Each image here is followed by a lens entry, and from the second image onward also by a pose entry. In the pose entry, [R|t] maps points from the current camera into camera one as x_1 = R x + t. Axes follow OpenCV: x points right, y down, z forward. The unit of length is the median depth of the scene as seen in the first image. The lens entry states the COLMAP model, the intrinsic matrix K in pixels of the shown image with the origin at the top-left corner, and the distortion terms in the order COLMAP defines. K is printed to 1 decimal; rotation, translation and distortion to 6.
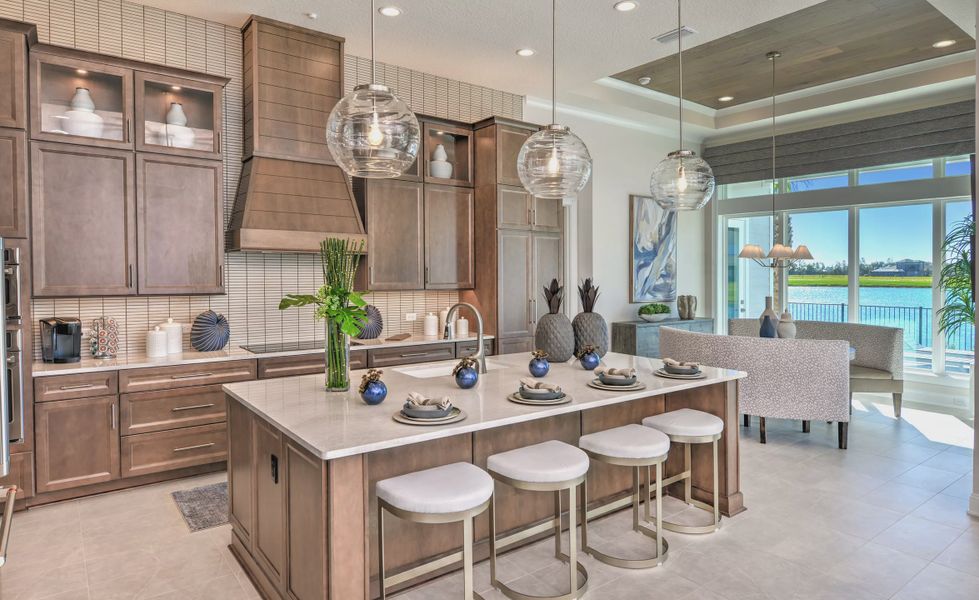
lens RADIAL K [[582.7, 0, 485.1], [0, 582.7, 289.3], [0, 0, 1]] dist [0.001673, 0.000743]
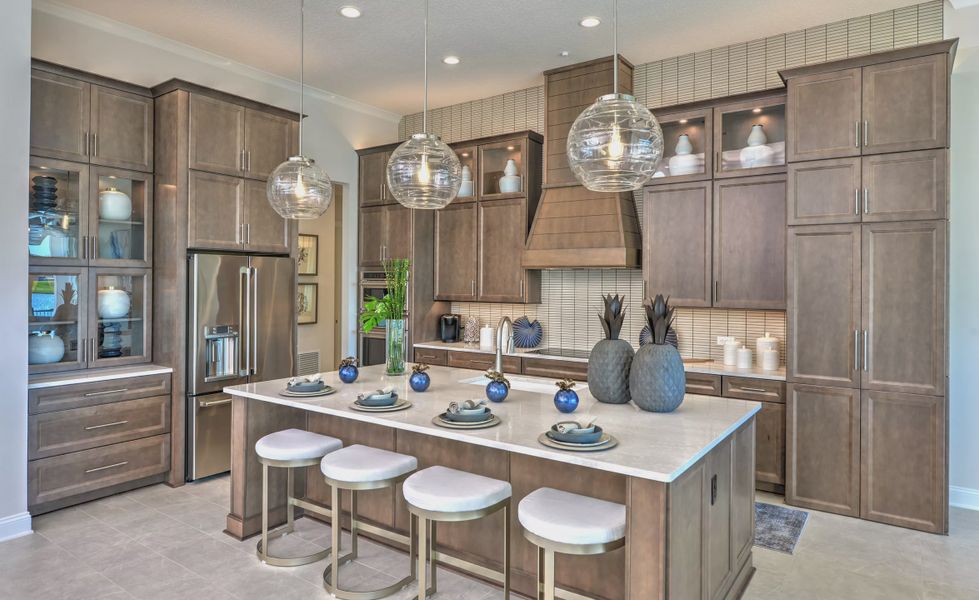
lens RADIAL K [[582.7, 0, 485.1], [0, 582.7, 289.3], [0, 0, 1]] dist [0.001673, 0.000743]
pose [[0.315730, 0.007231, -0.948821, 0.595815], [-0.035310, 0.999368, -0.004134, -0.011512], [0.948192, 0.034808, 0.315786, 0.438704]]
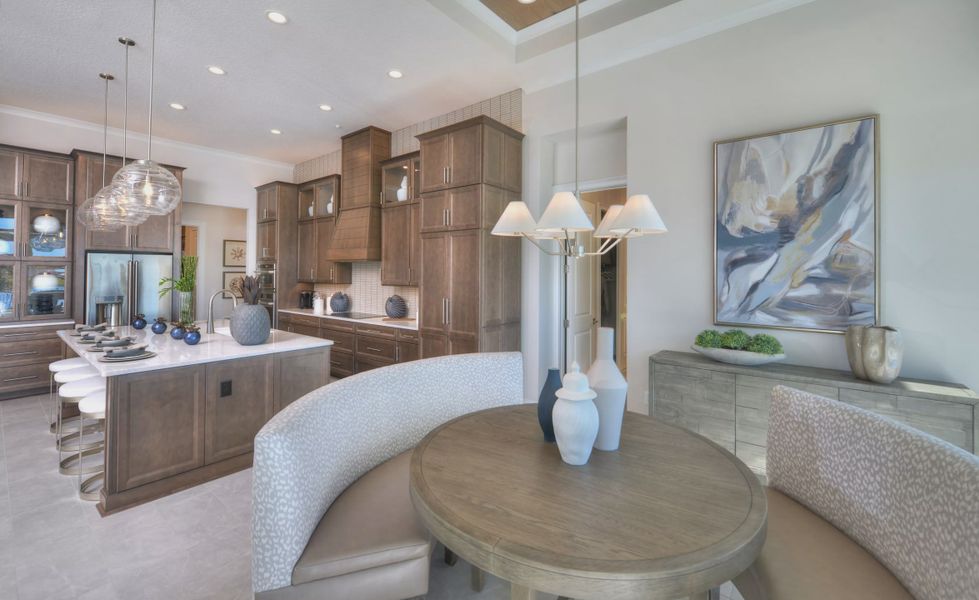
lens RADIAL K [[404.3, 0, 490.9], [0, 404.3, 272.7], [0, 0, 1]] dist [-0.002719, -0.000272]
pose [[0.251374, -0.005723, -0.967873, 0.840010], [-0.034683, 0.999287, -0.014917, -0.022250], [0.967268, 0.037319, 0.250996, 0.979820]]
